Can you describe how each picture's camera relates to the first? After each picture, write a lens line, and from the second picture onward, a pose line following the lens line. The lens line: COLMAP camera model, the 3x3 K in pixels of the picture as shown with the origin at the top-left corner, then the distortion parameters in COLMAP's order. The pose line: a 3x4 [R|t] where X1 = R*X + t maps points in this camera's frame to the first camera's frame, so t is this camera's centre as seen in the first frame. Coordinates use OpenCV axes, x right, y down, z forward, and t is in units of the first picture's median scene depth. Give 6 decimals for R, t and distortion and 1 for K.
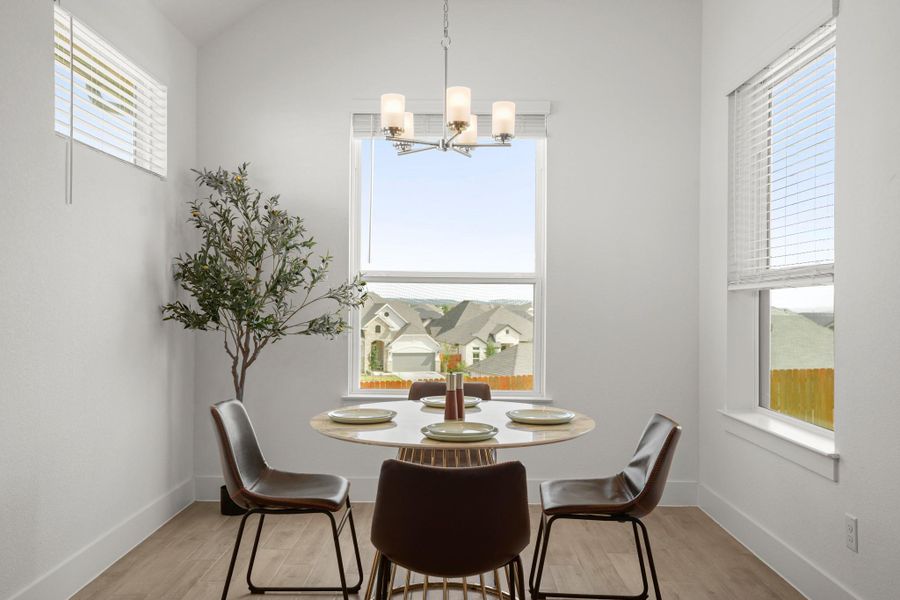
lens RADIAL K [[814.7, 0, 448.2], [0, 814.7, 298.1], [0, 0, 1]] dist [-0.007158, -0.000719]
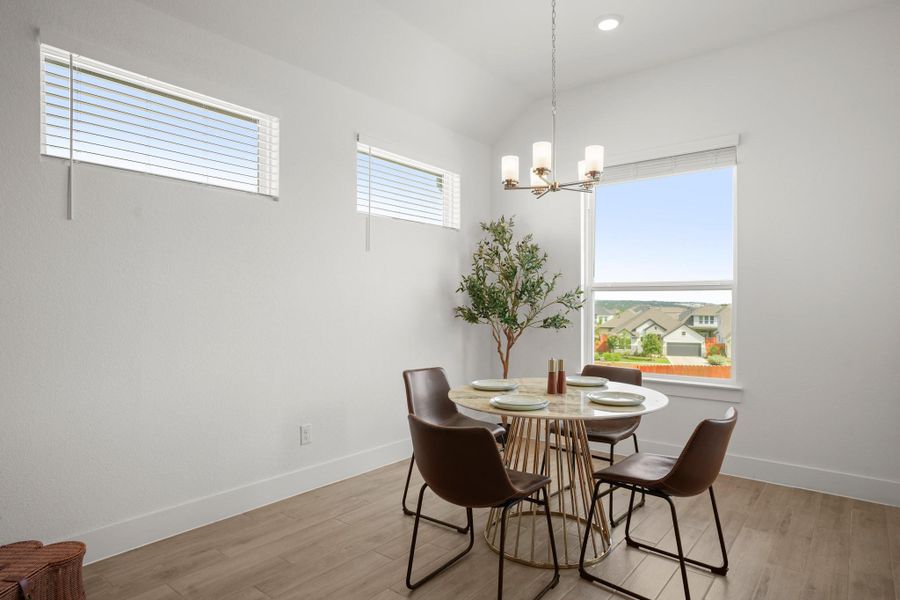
lens RADIAL K [[525.0, 0, 446.6], [0, 525.0, 301.4], [0, 0, 1]] dist [-0.025758, 0.000816]
pose [[0.775854, -0.011470, -0.630808, 0.289229], [0.007489, 0.999932, -0.008971, 0.004666], [0.630868, 0.002236, 0.775887, 0.163244]]
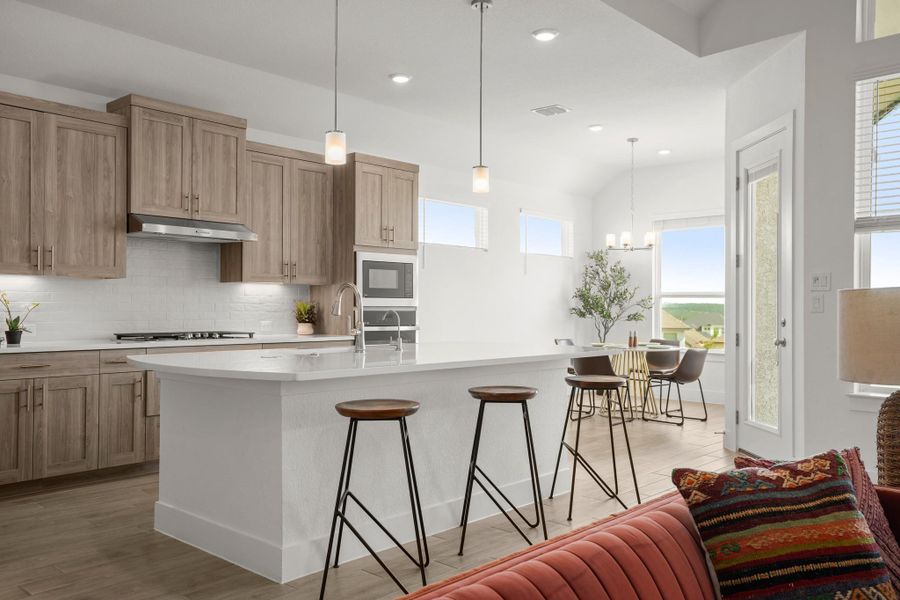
lens RADIAL K [[734.4, 0, 454.5], [0, 734.4, 301.7], [0, 0, 1]] dist [0.037099, 0.010401]
pose [[0.738978, -0.013057, -0.673603, 0.896219], [0.004579, 0.999886, -0.014358, 0.019056], [0.673714, 0.007526, 0.738954, -0.911424]]
